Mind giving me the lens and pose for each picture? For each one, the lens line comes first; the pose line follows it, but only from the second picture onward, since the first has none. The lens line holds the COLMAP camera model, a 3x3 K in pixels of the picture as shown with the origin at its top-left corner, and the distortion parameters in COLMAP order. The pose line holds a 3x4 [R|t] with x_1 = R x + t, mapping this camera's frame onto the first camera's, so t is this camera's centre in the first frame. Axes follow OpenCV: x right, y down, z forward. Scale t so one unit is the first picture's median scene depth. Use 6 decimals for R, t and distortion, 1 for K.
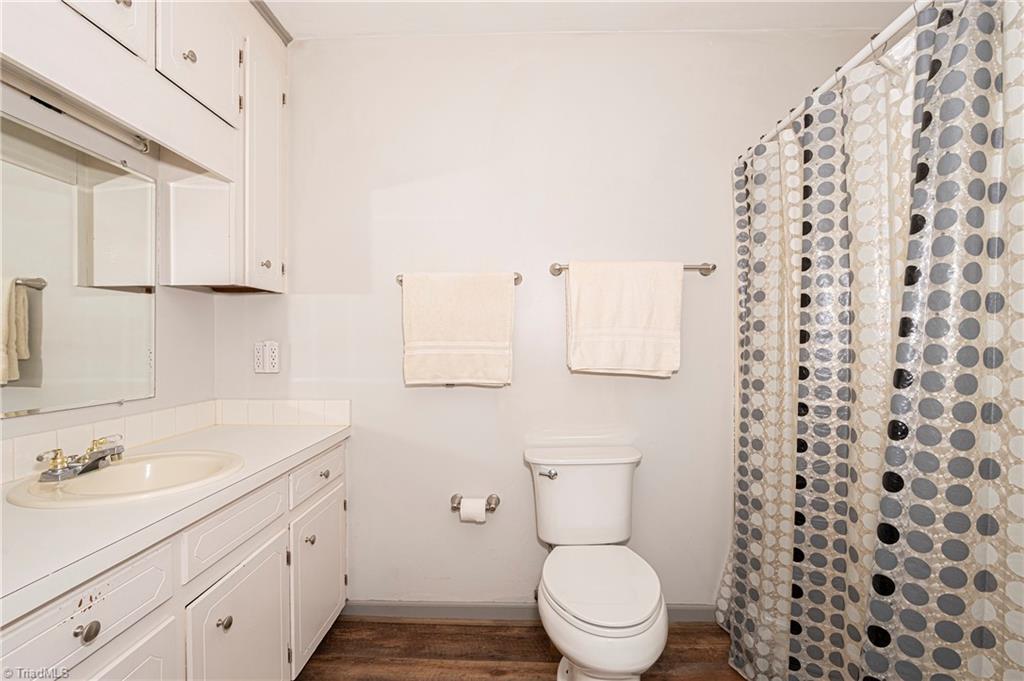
lens RADIAL K [[449.7, 0, 512.0], [0, 449.7, 340.5], [0, 0, 1]] dist [-0.001981, -0.000479]
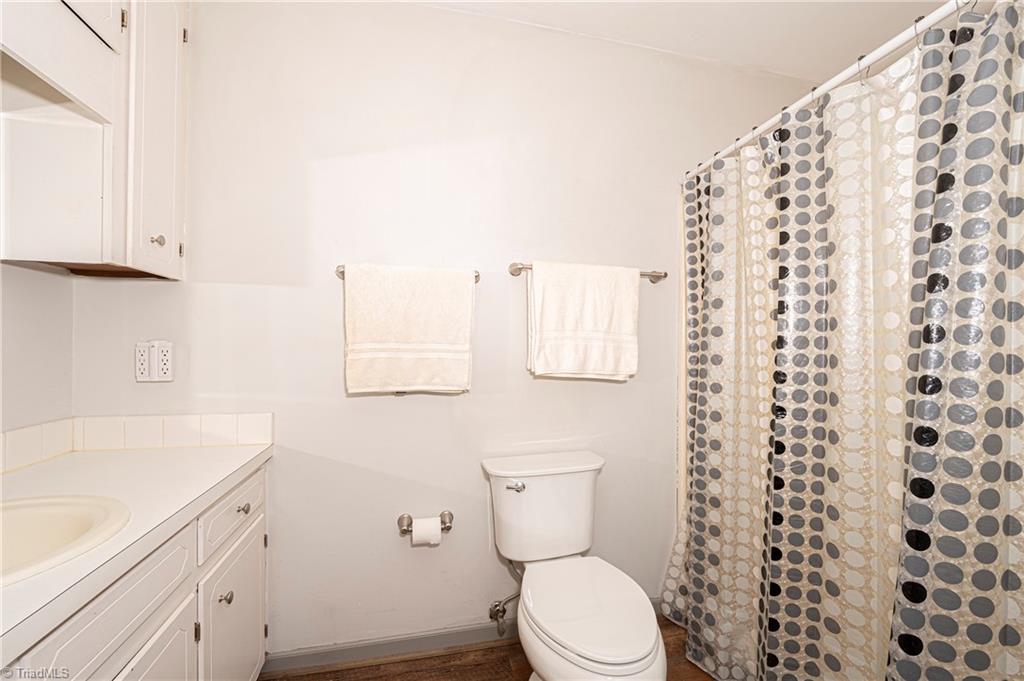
lens RADIAL K [[408.9, 0, 513.9], [0, 408.9, 343.3], [0, 0, 1]] dist [-0.005590, 0.000180]
pose [[0.967767, 0.010071, 0.251646, -0.145685], [-0.009707, 0.999949, -0.002688, 0.001888], [-0.251660, 0.000158, 0.967816, 0.192183]]
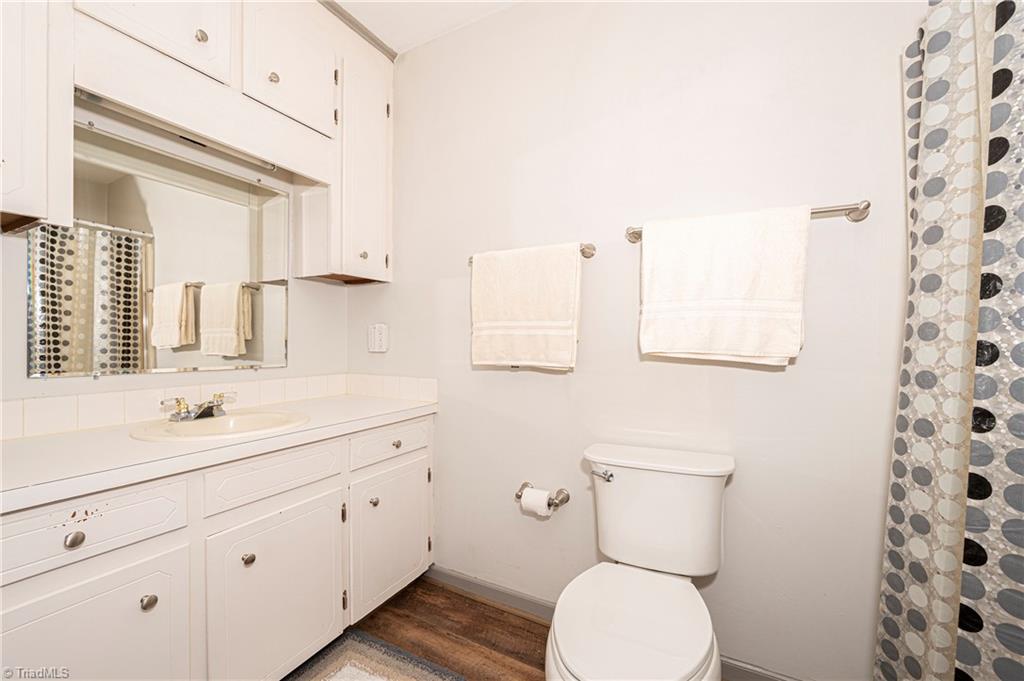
lens RADIAL K [[413.2, 0, 510.7], [0, 413.2, 344.5], [0, 0, 1]] dist [-0.003842, 0.000033]
pose [[0.898565, 0.010685, -0.438710, 0.276586], [-0.006240, 0.999914, 0.011574, 0.046749], [0.438796, -0.007663, 0.898554, 0.240006]]
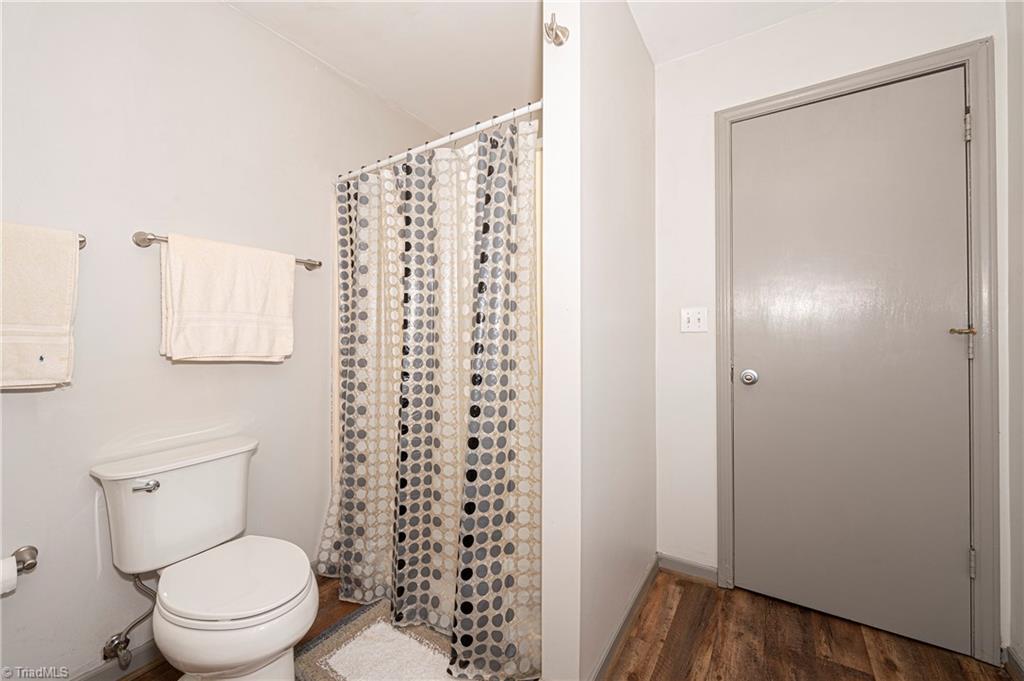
lens RADIAL K [[412.3, 0, 490.7], [0, 412.3, 329.3], [0, 0, 1]] dist [-0.003379, -0.000242]
pose [[0.549704, 0.010603, 0.835292, -0.213975], [-0.002256, 0.999935, -0.011209, 0.016544], [-0.835357, 0.004277, 0.549692, 0.064075]]
